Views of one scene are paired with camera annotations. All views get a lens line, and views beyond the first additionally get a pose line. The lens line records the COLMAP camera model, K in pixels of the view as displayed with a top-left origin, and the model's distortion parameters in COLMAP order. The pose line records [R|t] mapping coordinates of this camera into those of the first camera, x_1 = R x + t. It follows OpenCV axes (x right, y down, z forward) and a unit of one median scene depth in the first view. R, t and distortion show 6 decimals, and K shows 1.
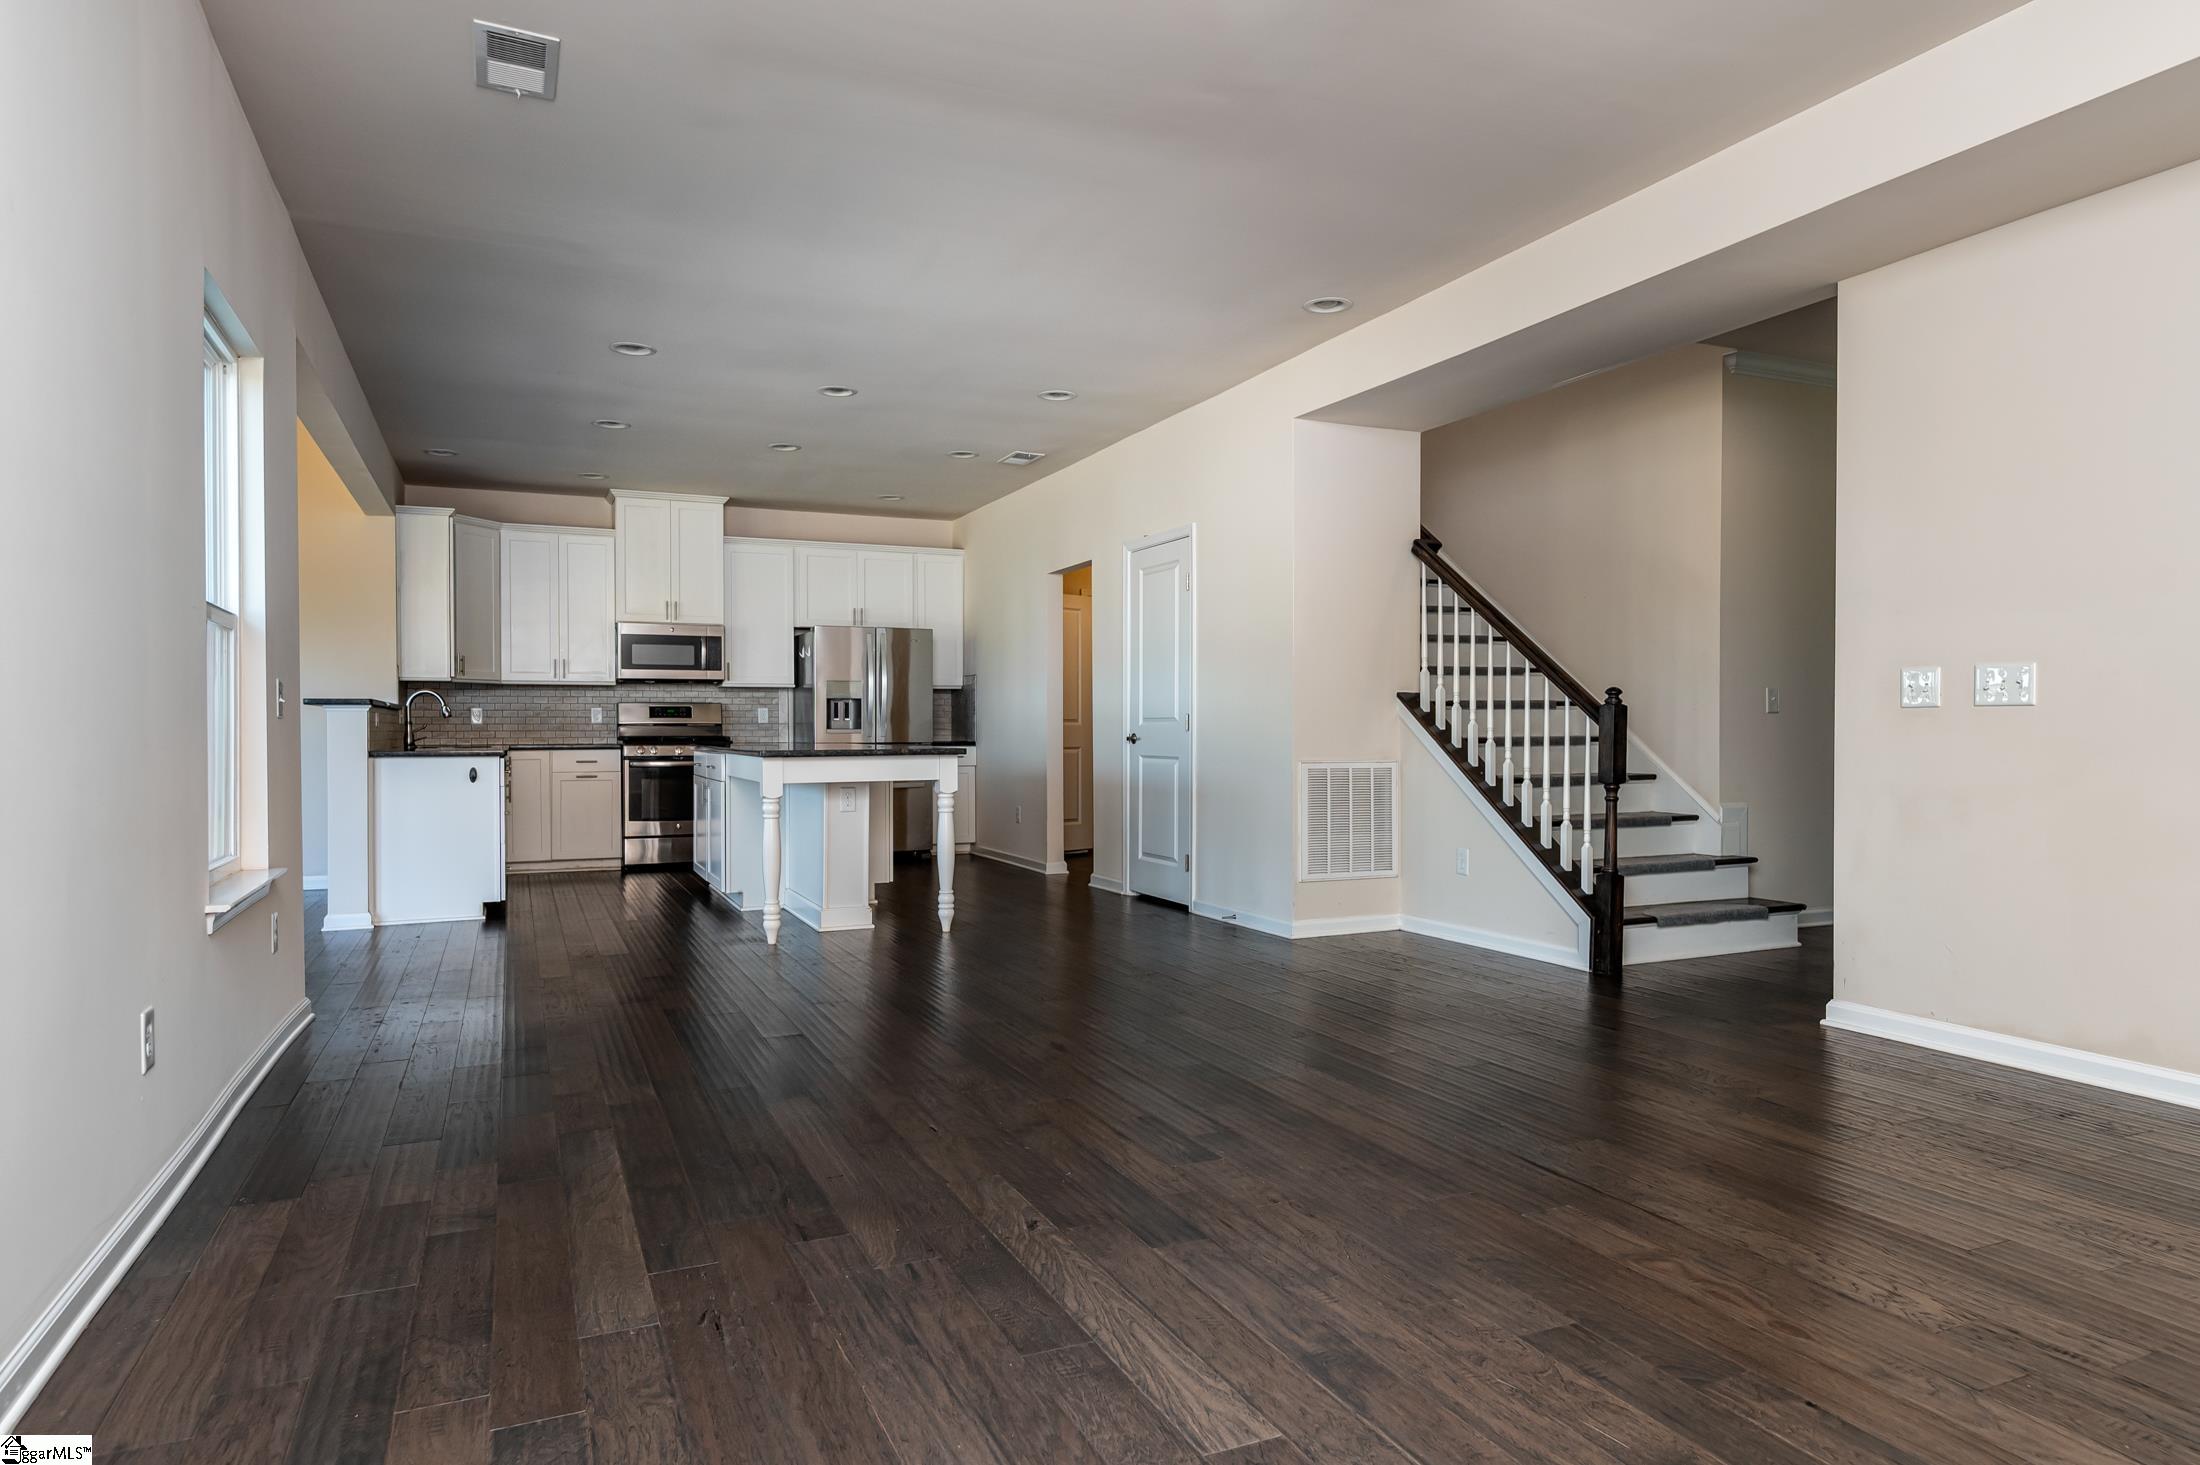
lens RADIAL K [[1268.4, 0, 1097.0], [0, 1268.4, 740.1], [0, 0, 1]] dist [0.007785, 0.000747]
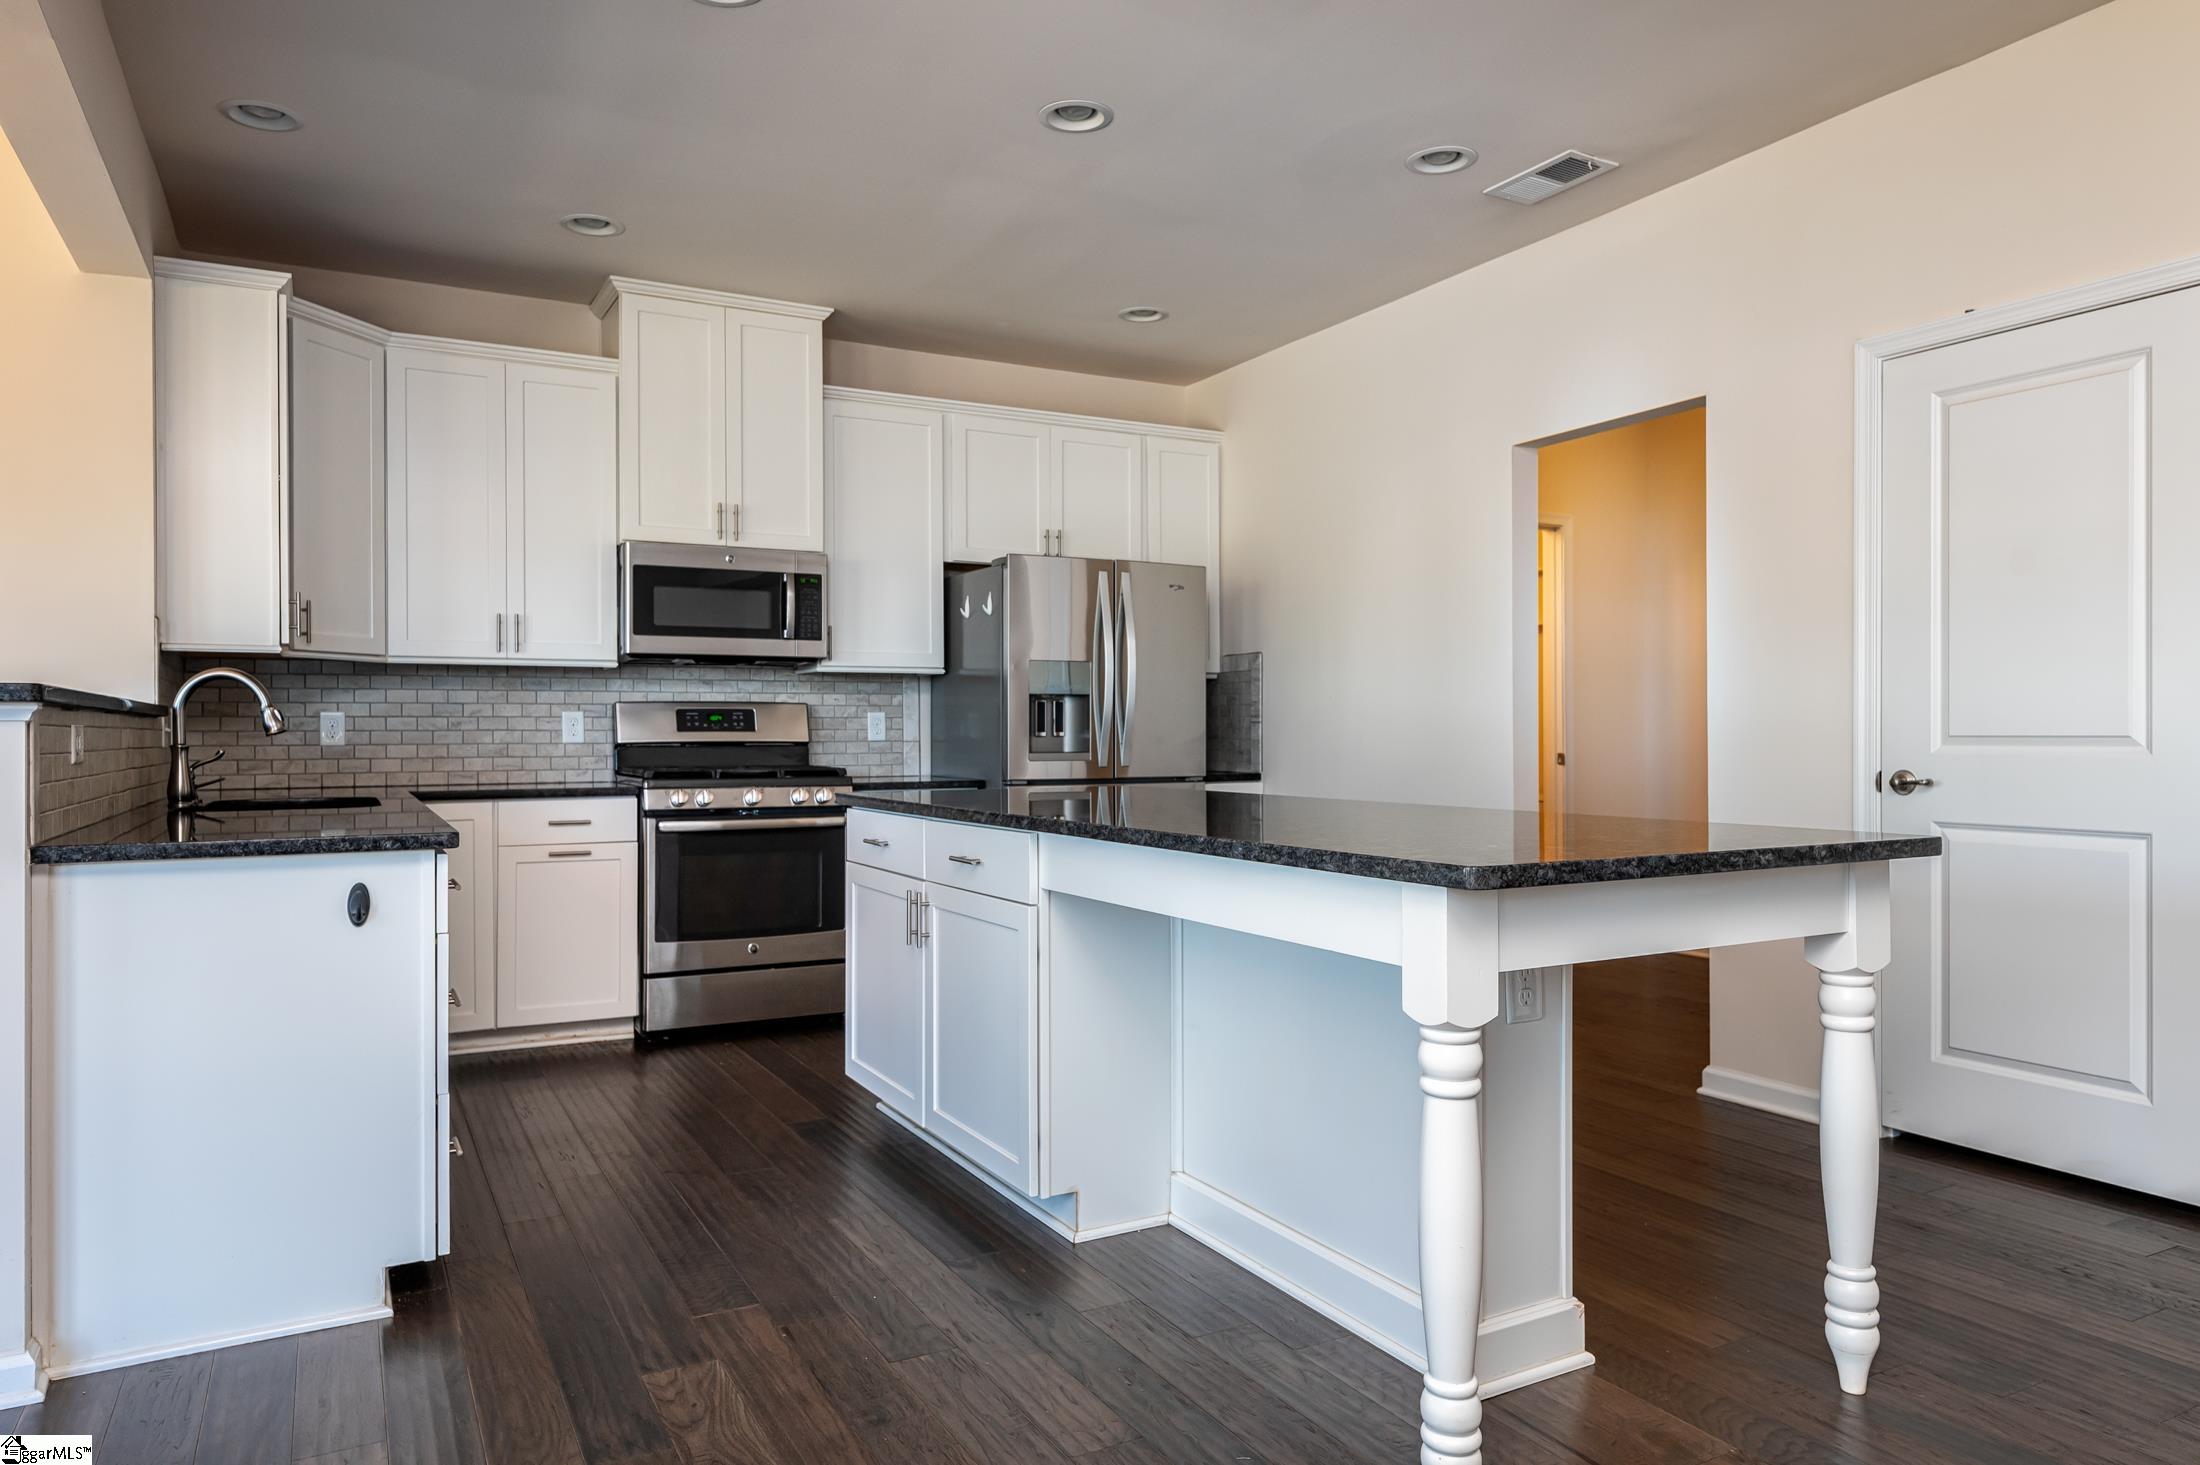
lens RADIAL K [[1401.1, 0, 1101.5], [0, 1401.1, 732.1], [0, 0, 1]] dist [0.004965, -0.001270]
pose [[0.997683, -0.000871, 0.068024, -0.227110], [0.001663, 0.999932, -0.011581, -0.010934], [-0.068009, 0.011667, 0.997616, 0.435058]]
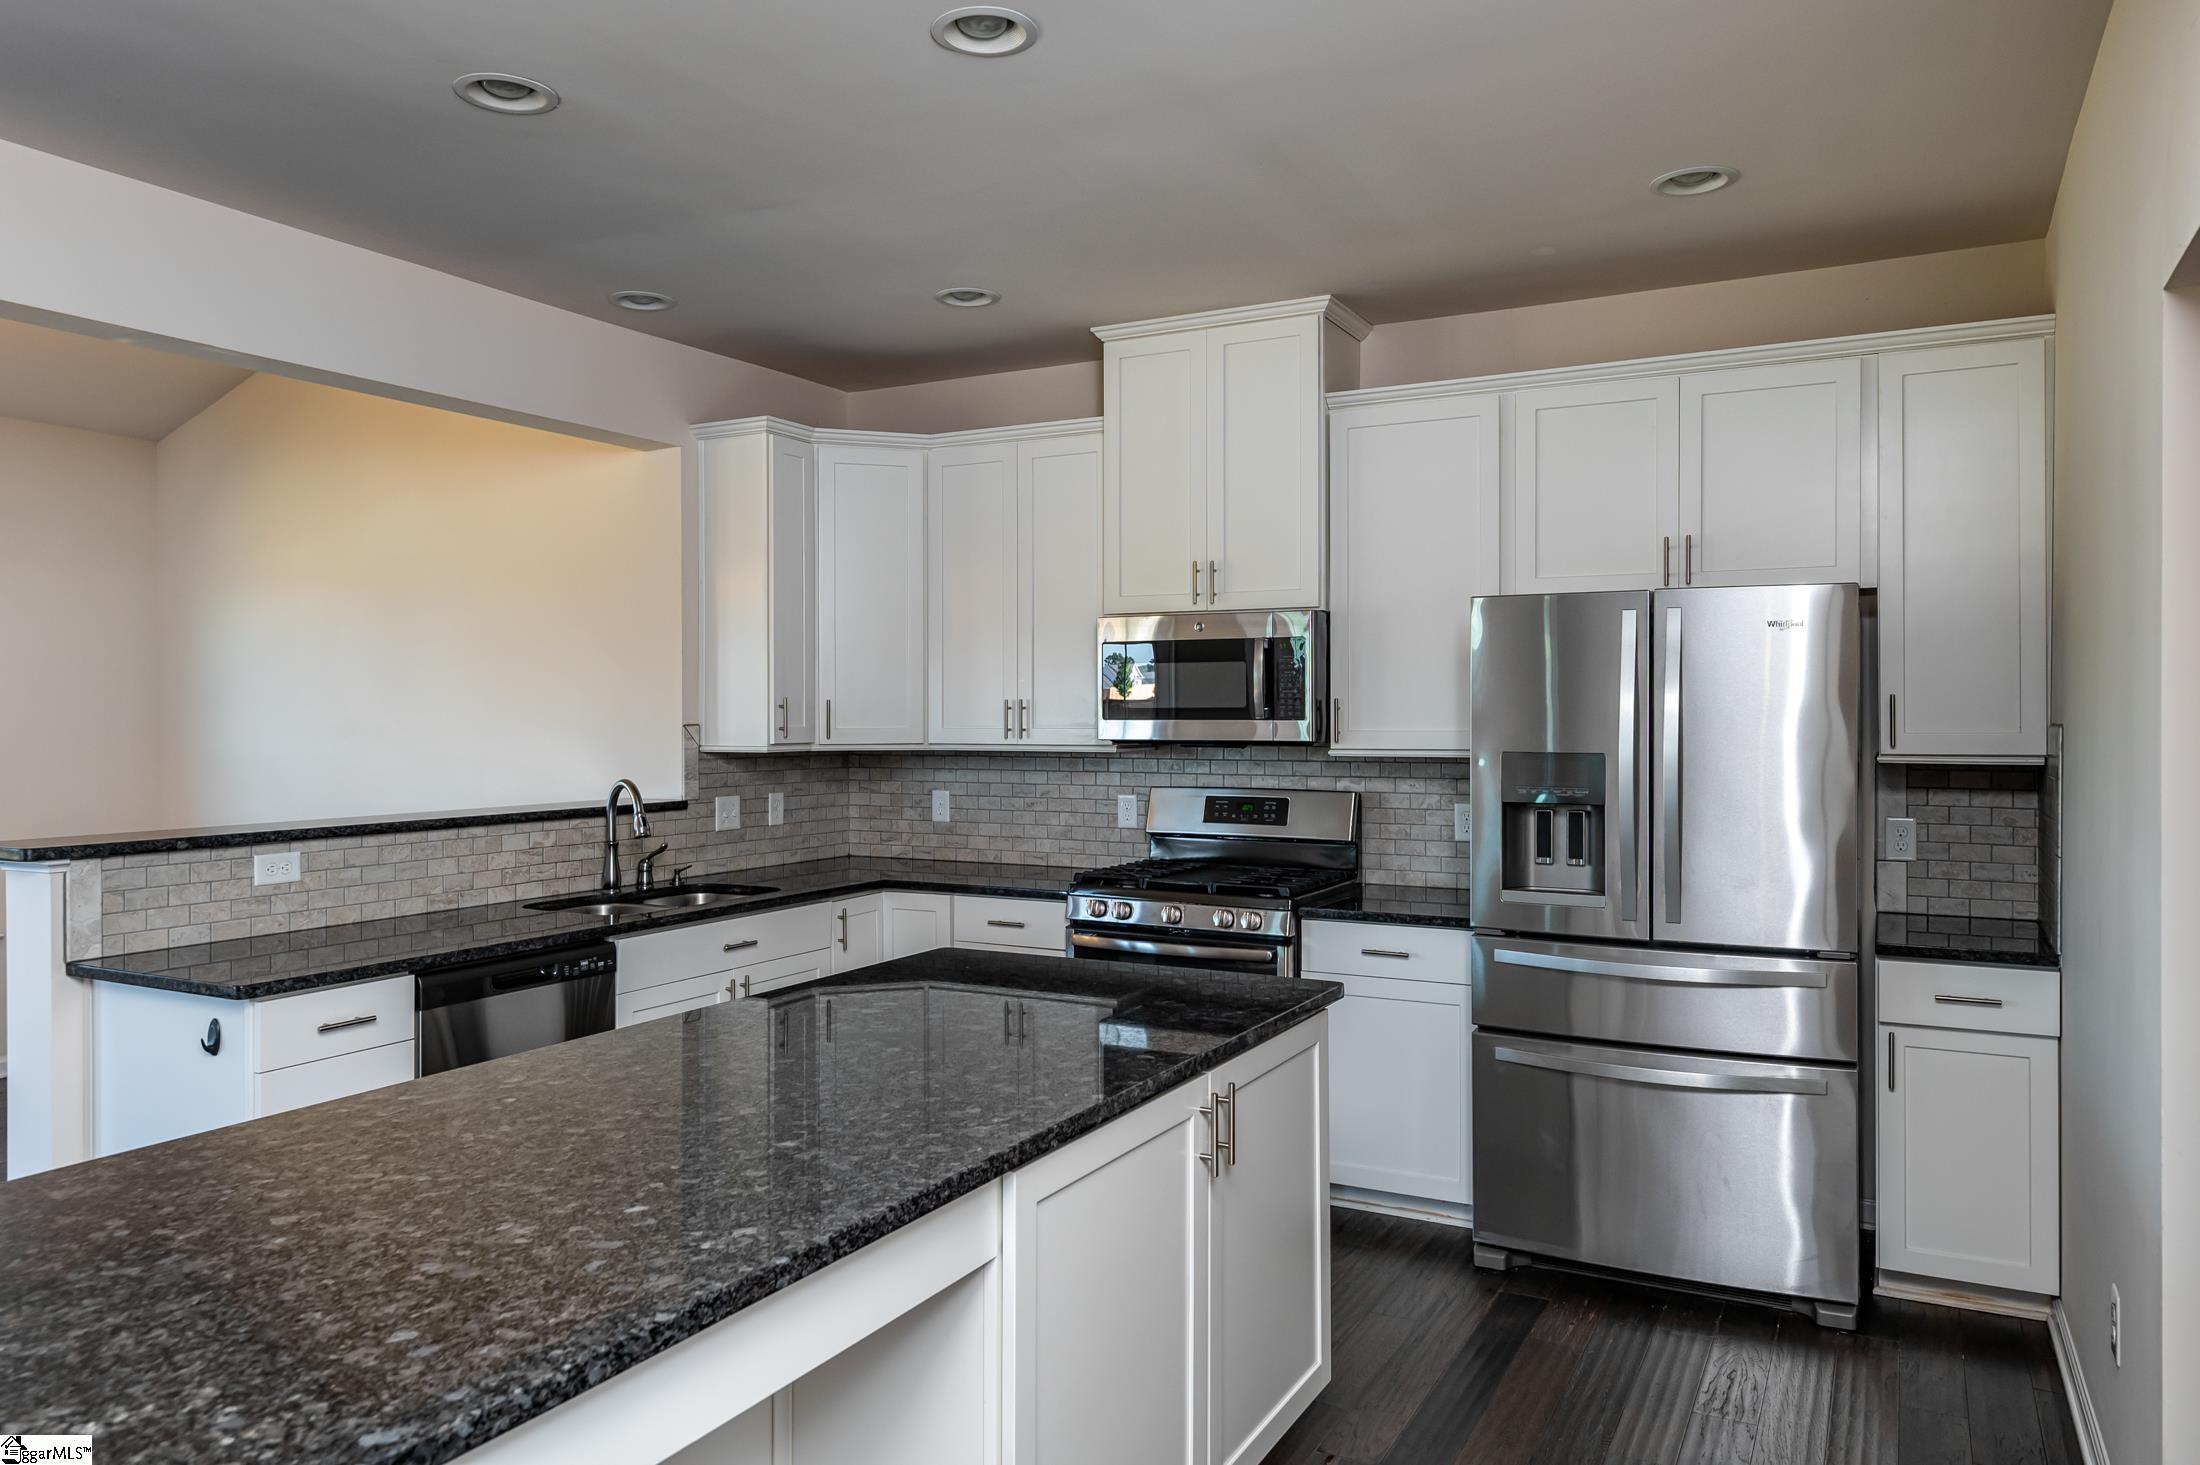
lens RADIAL K [[1469.7, 0, 1111.6], [0, 1469.7, 721.9], [0, 0, 1]] dist [0.009410, 0.001199]
pose [[0.617243, 0.005885, -0.786750, 0.040201], [-0.008384, 0.999964, 0.000902, -0.055648], [0.786728, 0.006039, 0.617271, 0.677507]]
